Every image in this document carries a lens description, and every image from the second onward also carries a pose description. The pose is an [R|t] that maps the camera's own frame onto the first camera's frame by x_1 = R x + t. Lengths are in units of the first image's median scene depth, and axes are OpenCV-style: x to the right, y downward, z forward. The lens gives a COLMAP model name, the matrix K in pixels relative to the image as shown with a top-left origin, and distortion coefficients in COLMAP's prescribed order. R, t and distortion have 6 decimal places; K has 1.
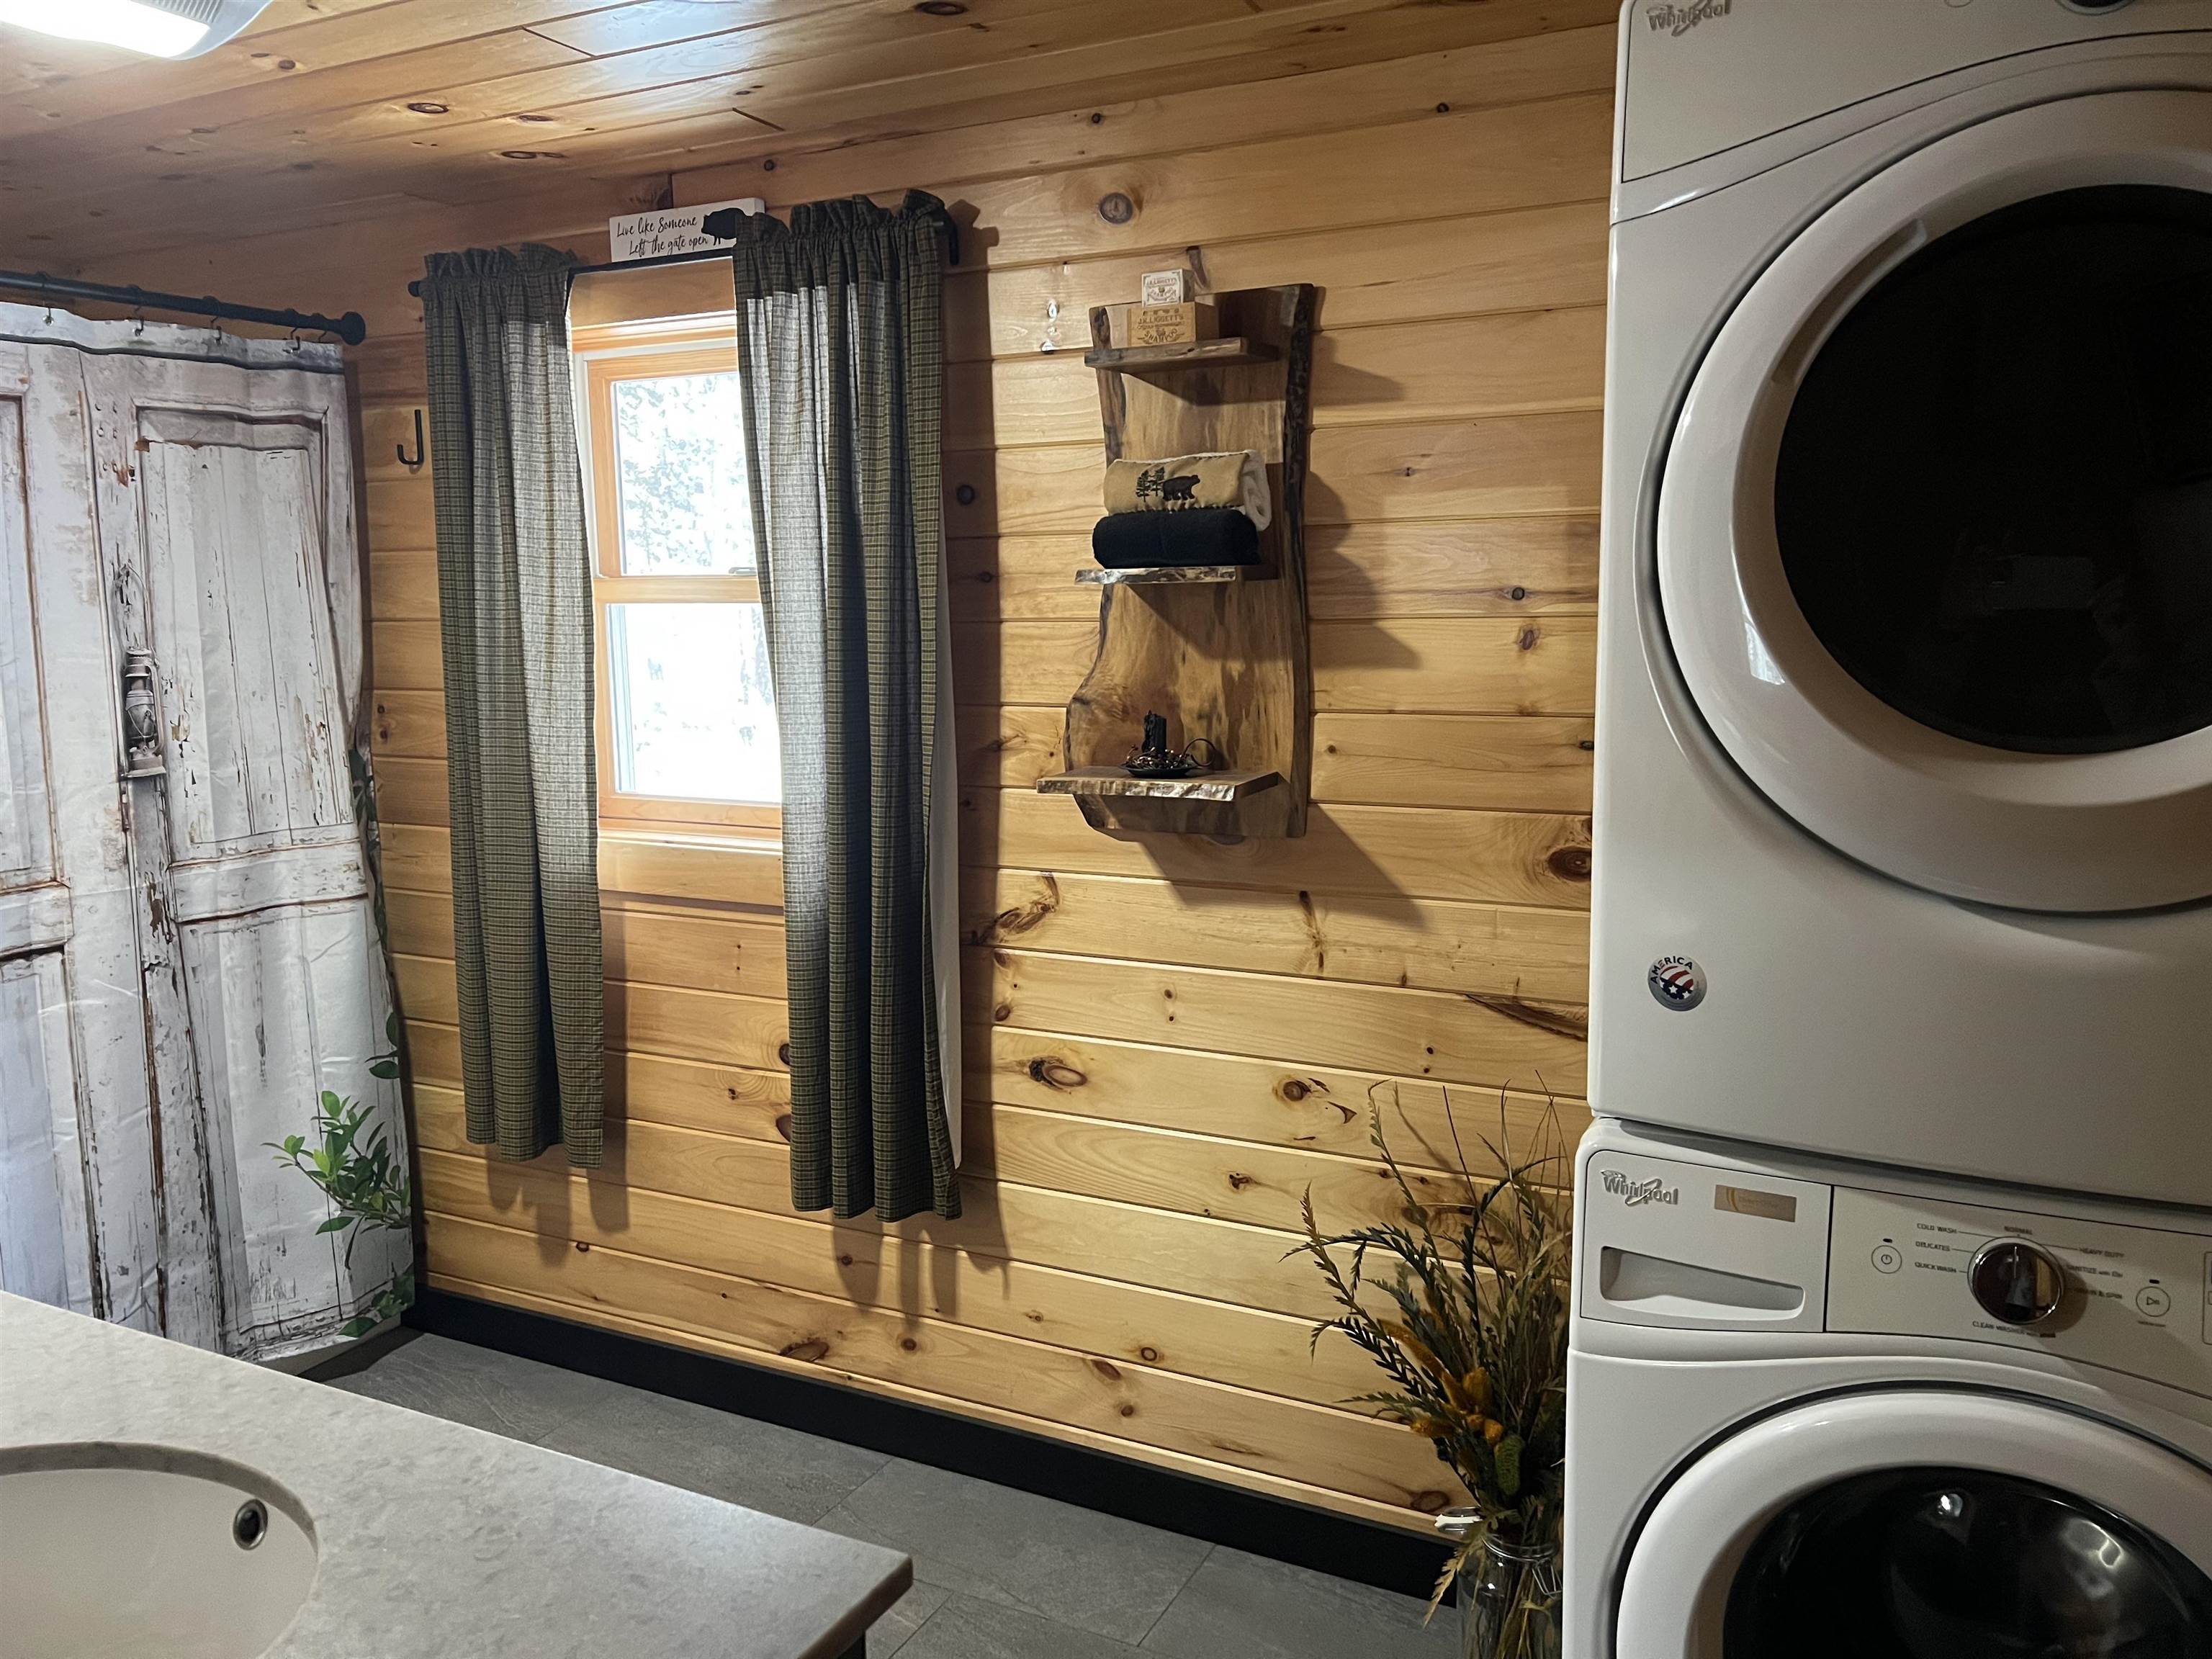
lens RADIAL K [[1673.0, 0, 1109.4], [0, 1673.0, 837.0], [0, 0, 1]] dist [0.060976, -0.066340]
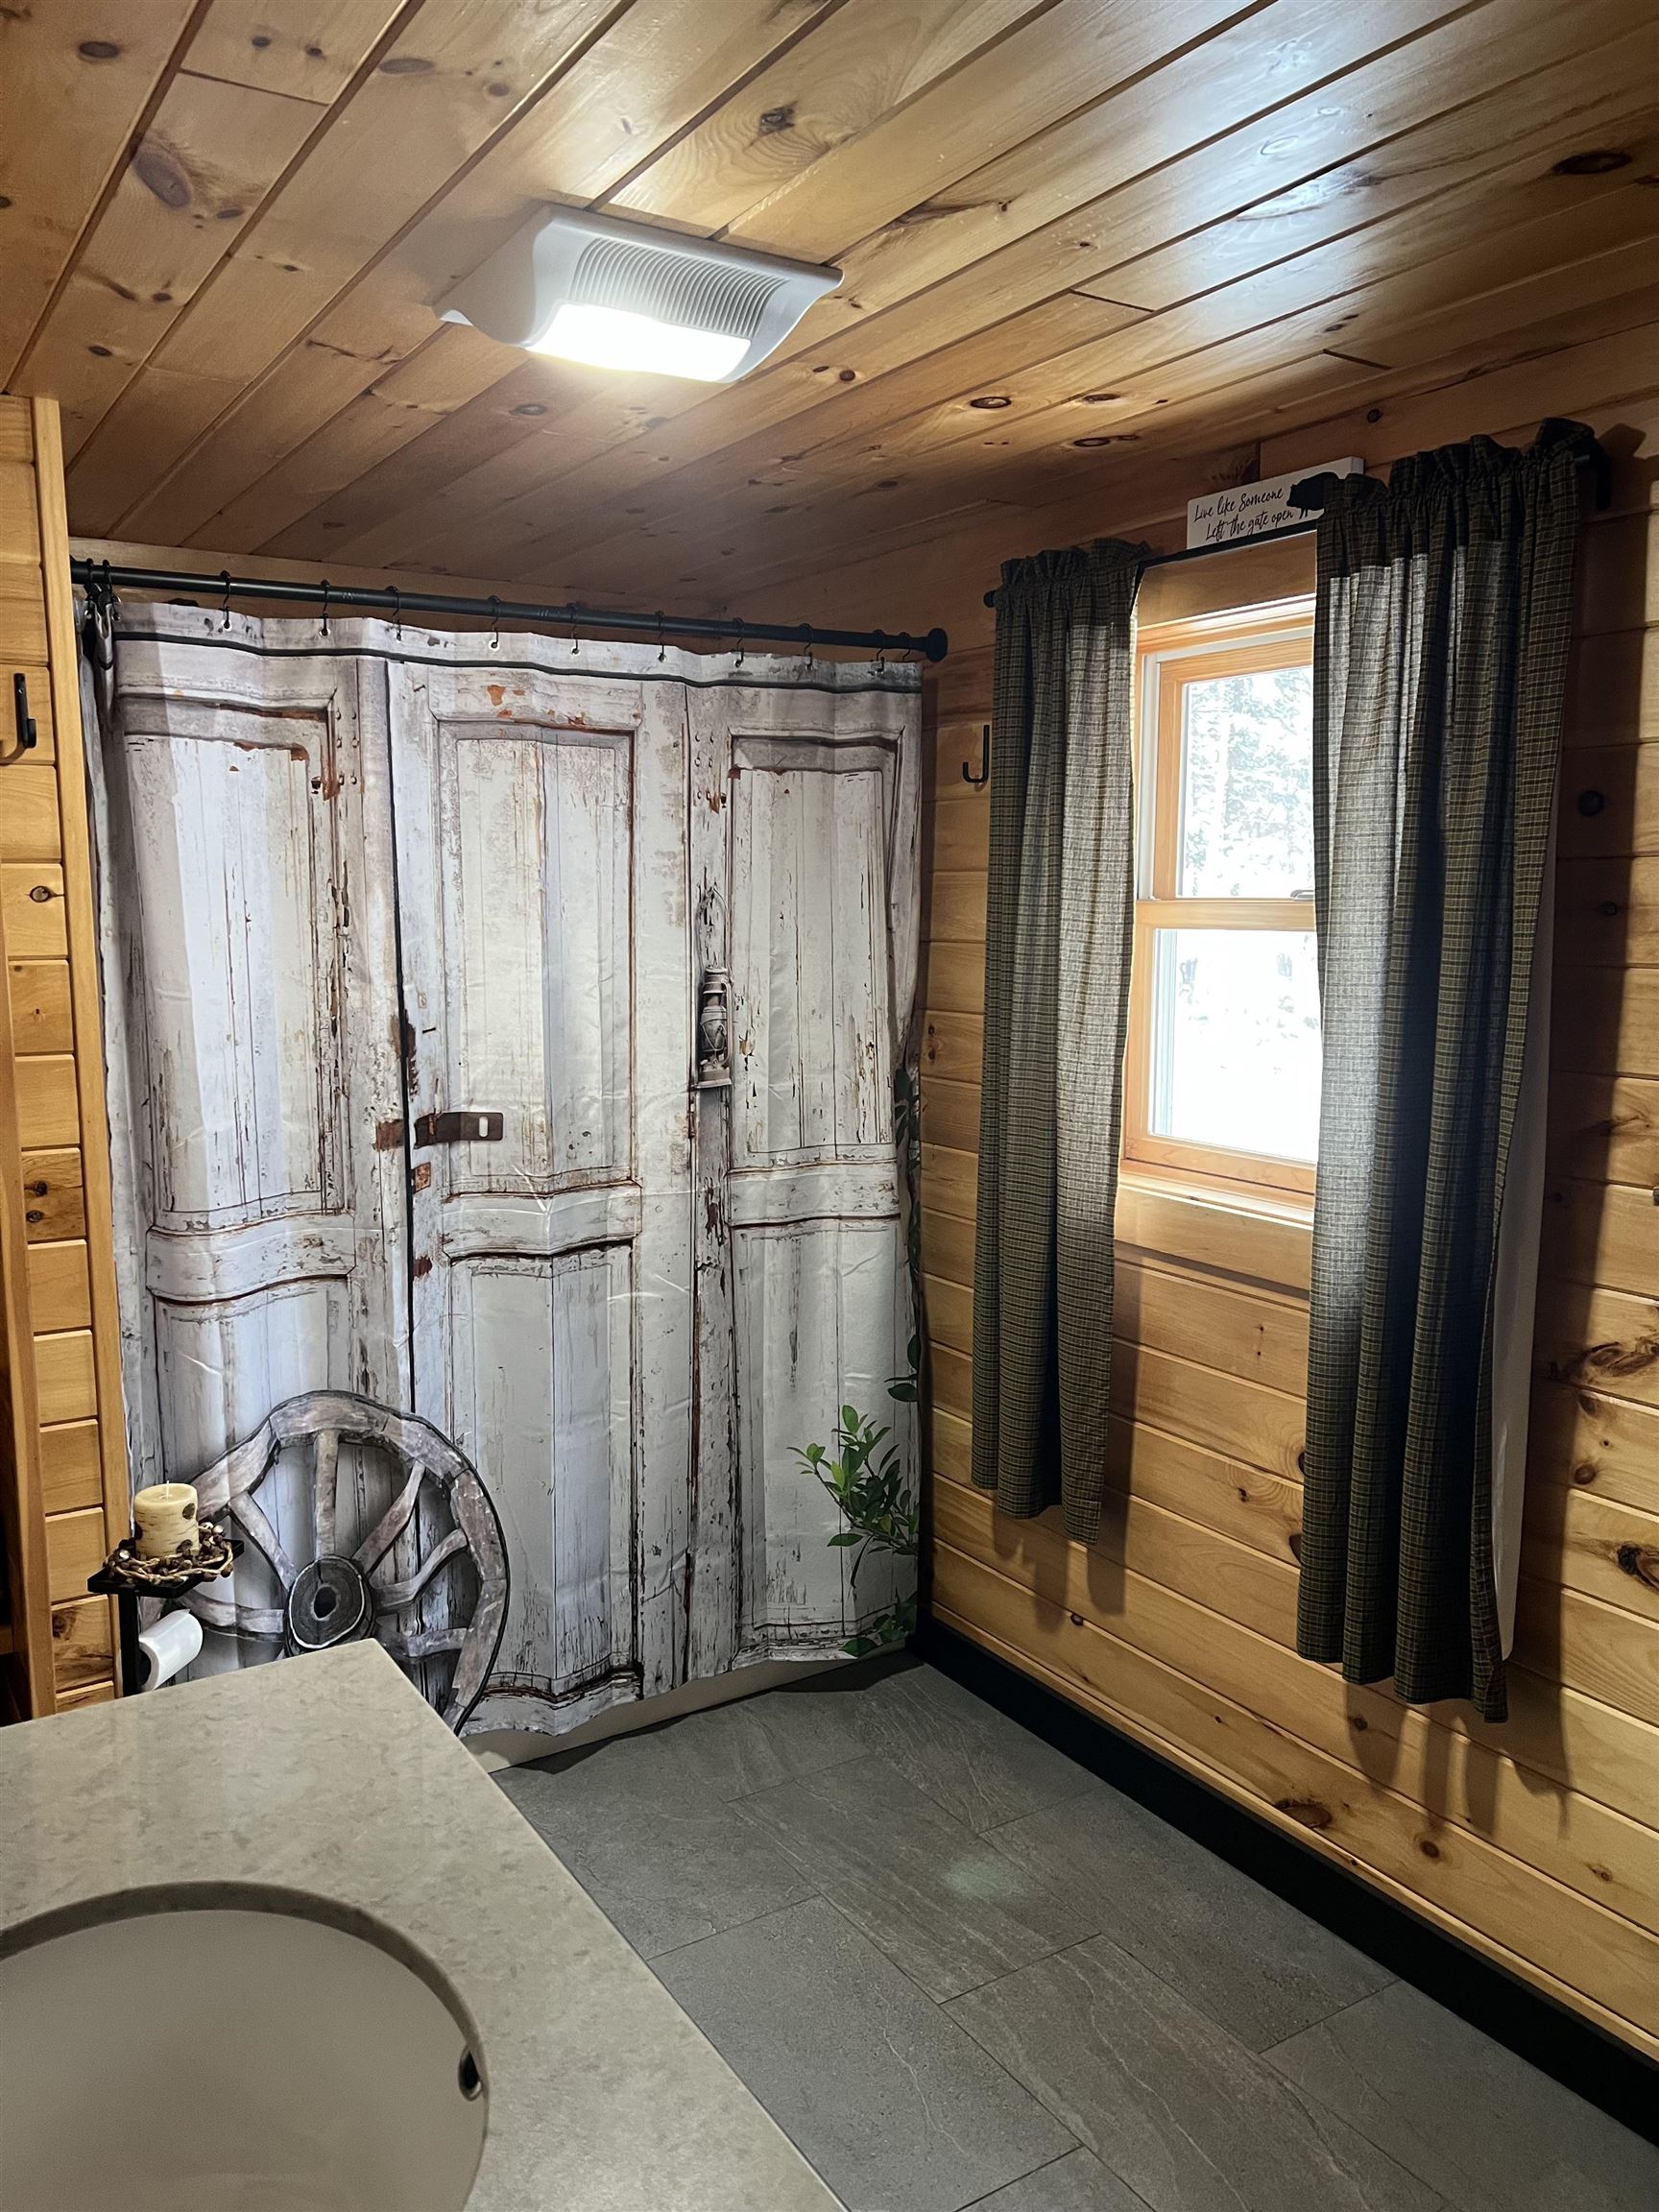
lens RADIAL K [[1673.0, 0, 810.9], [0, 1673.0, 1112.0], [0, 0, 1]] dist [0.060976, -0.066340]
pose [[0.856306, 0.079291, -0.510347, 0.014490], [-0.084288, 0.996352, 0.013373, -0.039425], [0.509545, 0.031565, 0.859865, 0.139658]]
